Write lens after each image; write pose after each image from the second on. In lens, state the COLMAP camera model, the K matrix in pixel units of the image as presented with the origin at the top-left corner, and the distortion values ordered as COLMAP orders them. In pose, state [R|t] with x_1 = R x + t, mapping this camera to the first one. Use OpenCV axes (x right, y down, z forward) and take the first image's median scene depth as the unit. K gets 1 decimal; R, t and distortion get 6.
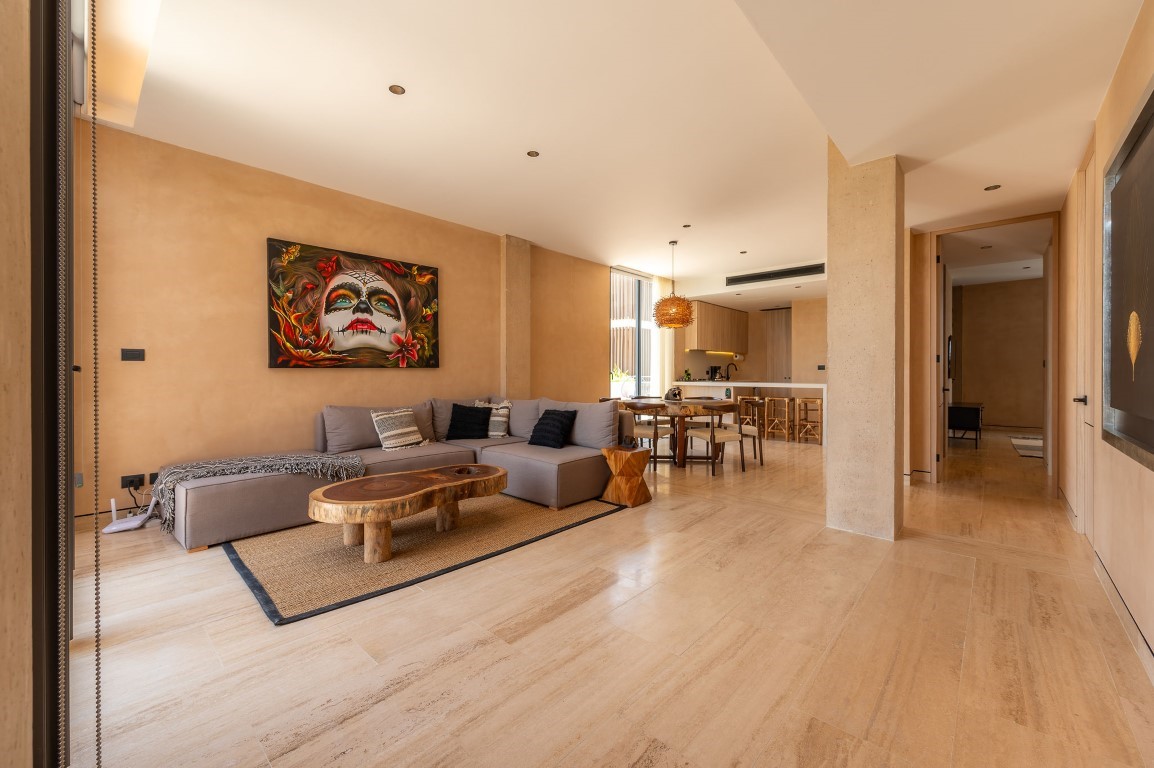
lens RADIAL K [[452.2, 0, 580.7], [0, 452.2, 376.8], [0, 0, 1]] dist [0.000058, 0.000050]
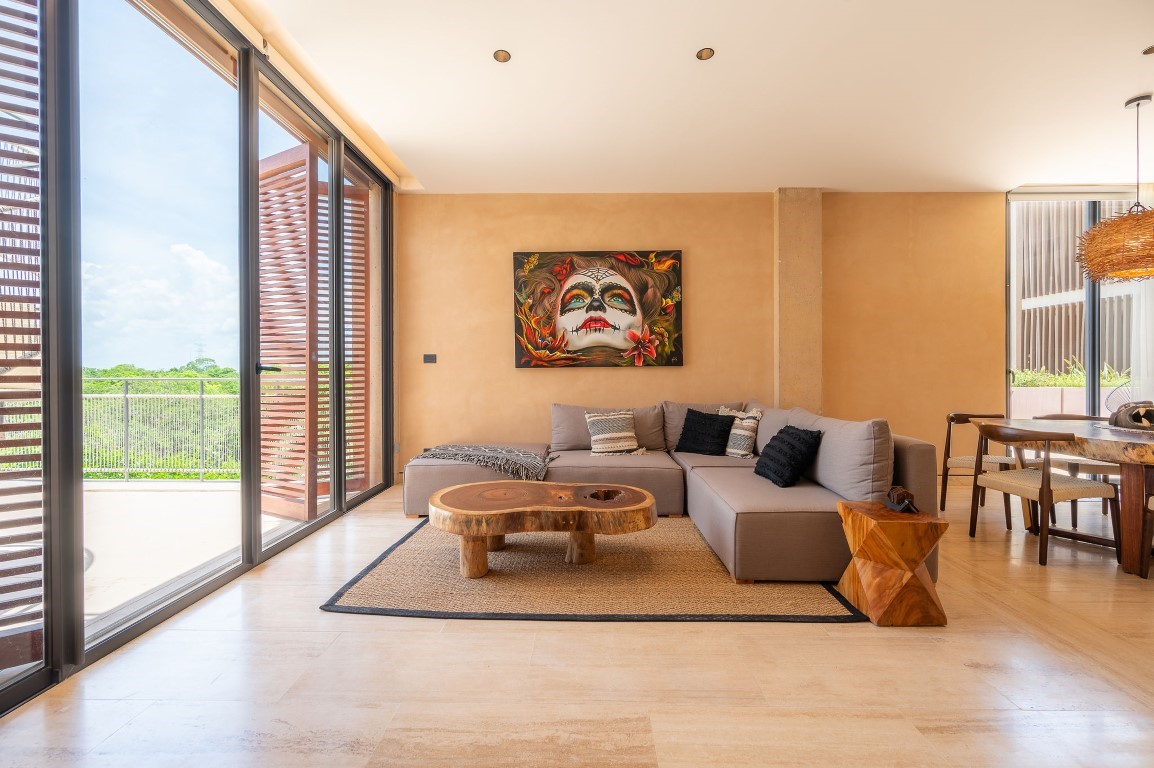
lens RADIAL K [[452.2, 0, 580.7], [0, 452.2, 376.8], [0, 0, 1]] dist [0.000058, 0.000050]
pose [[0.668485, 0.005415, -0.743706, 0.227625], [-0.005224, 0.999983, 0.002586, -0.000815], [0.743707, 0.002156, 0.668502, 0.323578]]
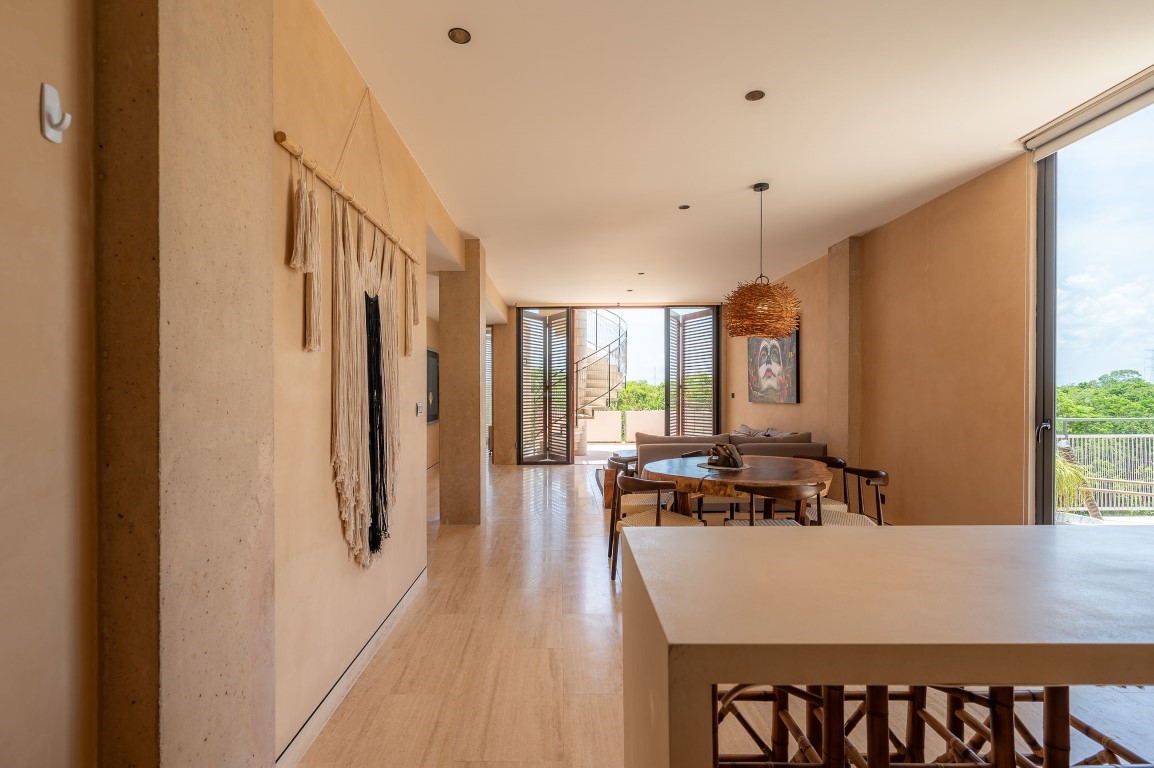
lens RADIAL K [[522.9, 0, 572.6], [0, 522.9, 393.0], [0, 0, 1]] dist [0.000710, 0.000068]
pose [[-0.728696, 0.006774, -0.684803, 1.125814], [0.000807, 0.999959, 0.009034, -0.065018], [0.684836, 0.006031, -0.728672, 1.804313]]
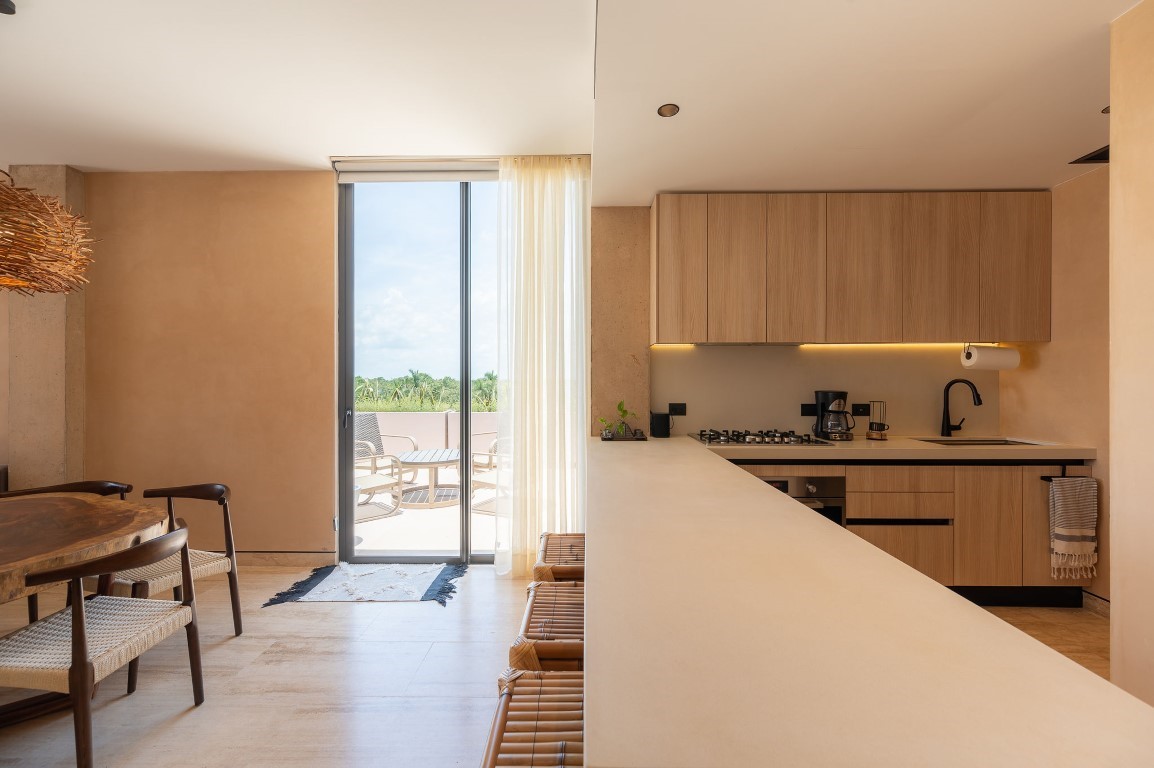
lens RADIAL K [[456.8, 0, 575.3], [0, 456.8, 381.8], [0, 0, 1]] dist [-0.001462, -0.000205]
pose [[0.662031, -0.000001, -0.749476, 0.933226], [-0.003807, 0.999987, -0.003364, -0.062830], [0.749467, 0.005080, 0.662022, 1.491822]]
